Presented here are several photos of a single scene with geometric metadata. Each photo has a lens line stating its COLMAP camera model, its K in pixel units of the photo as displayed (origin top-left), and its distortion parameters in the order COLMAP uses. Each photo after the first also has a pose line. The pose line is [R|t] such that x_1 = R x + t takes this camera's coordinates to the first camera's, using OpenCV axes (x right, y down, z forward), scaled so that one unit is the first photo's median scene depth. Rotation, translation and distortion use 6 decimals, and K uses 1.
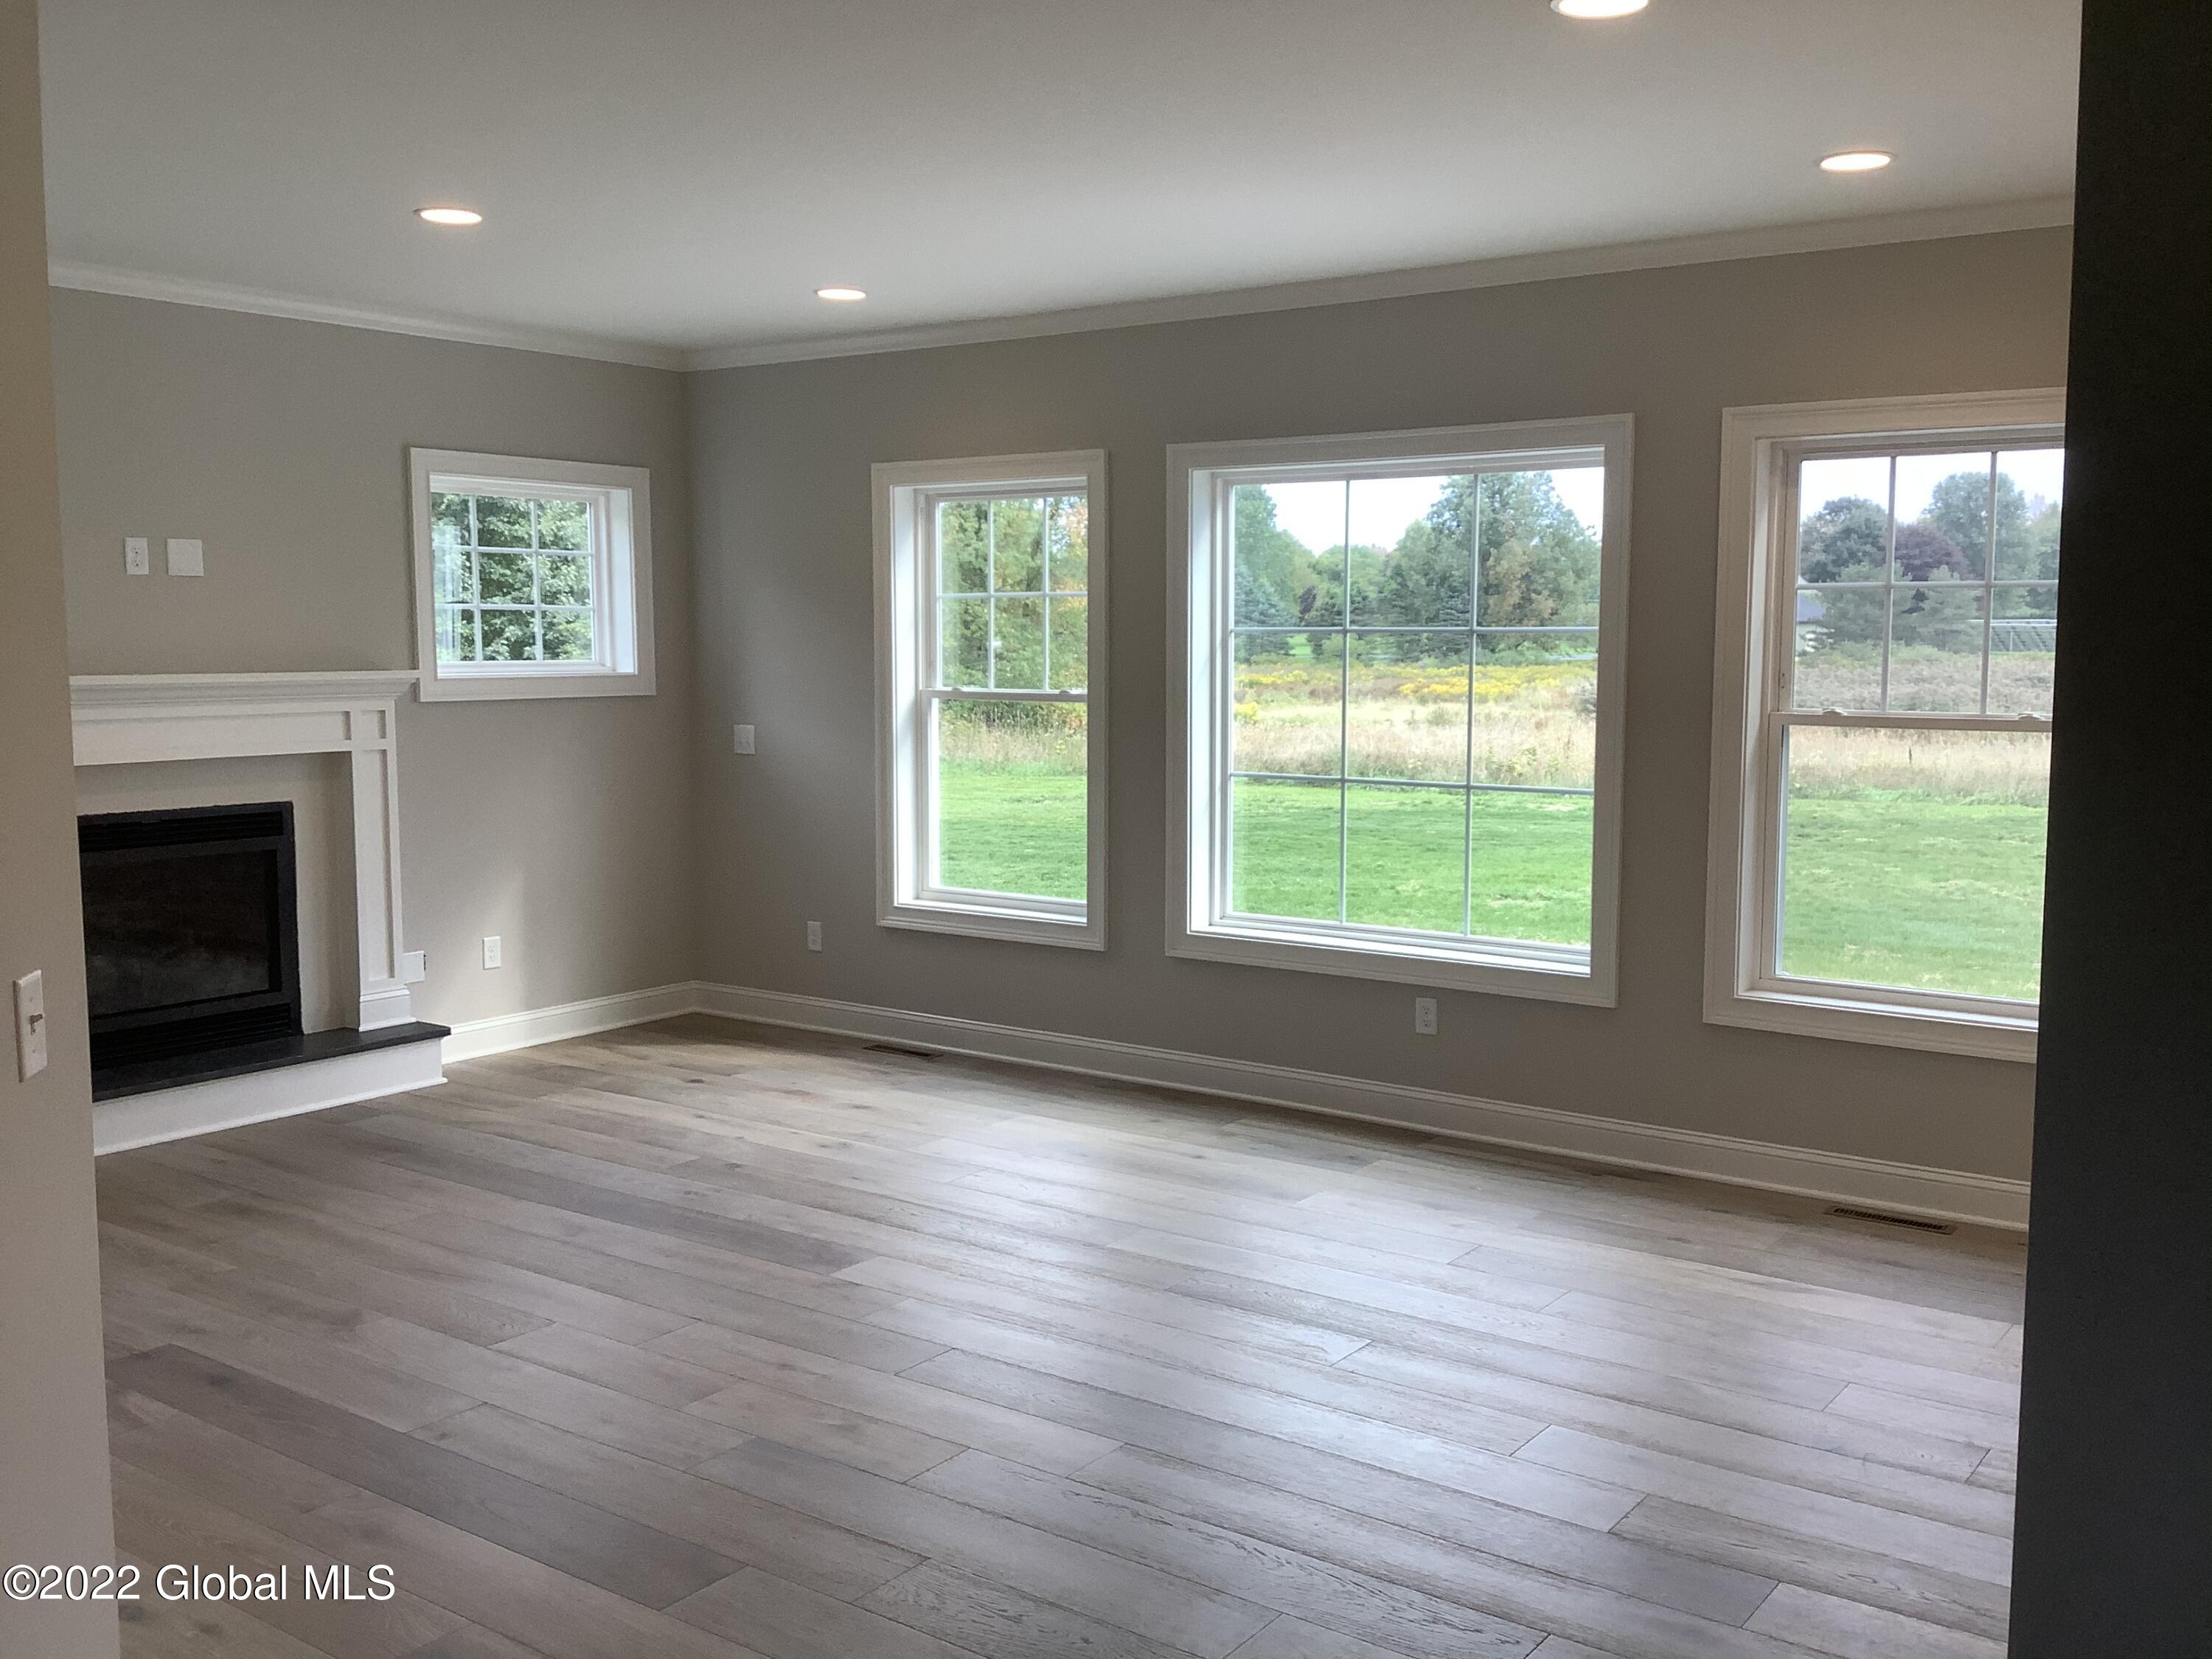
lens RADIAL K [[2028.5, 0, 1106.0], [0, 2028.5, 829.5], [0, 0, 1]] dist [0.005235, 0.001877]
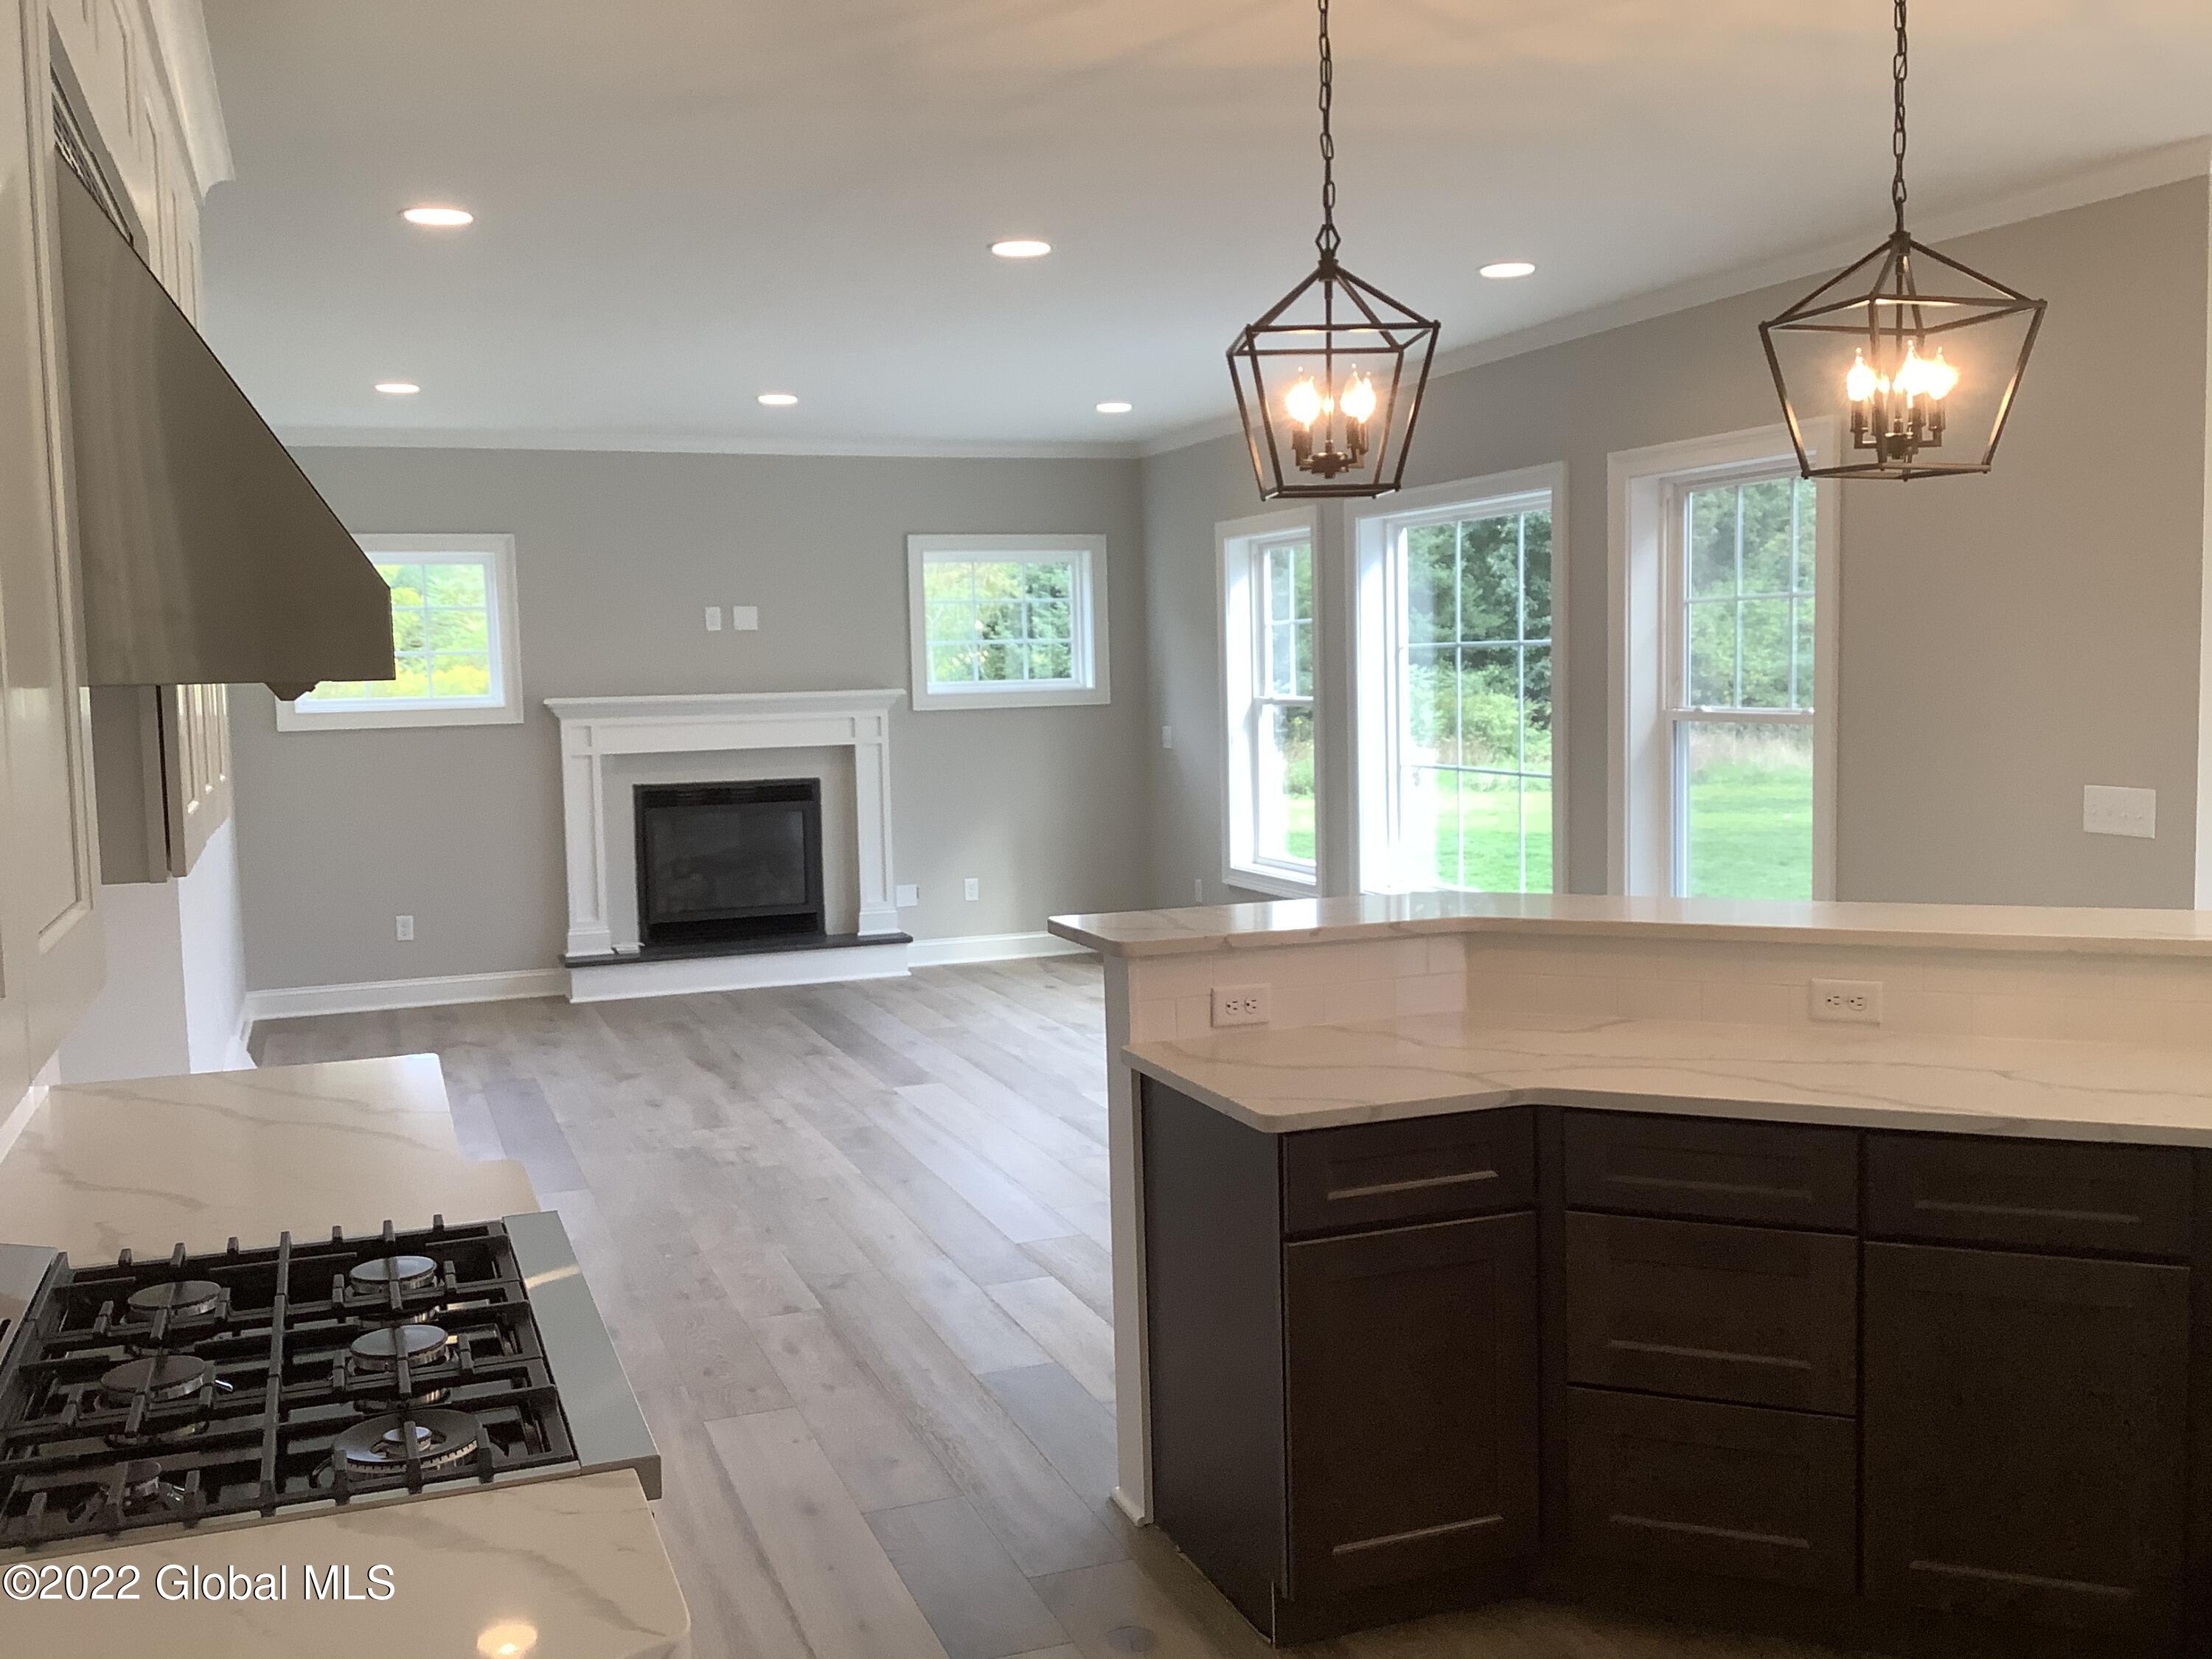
lens RADIAL K [[2028.5, 0, 1106.0], [0, 2028.5, 829.5], [0, 0, 1]] dist [0.005235, 0.001877]
pose [[0.835525, 0.023743, -0.548939, 0.582089], [-0.027881, 0.999611, 0.000800, 0.016595], [0.548744, 0.014637, 0.835862, -0.127070]]
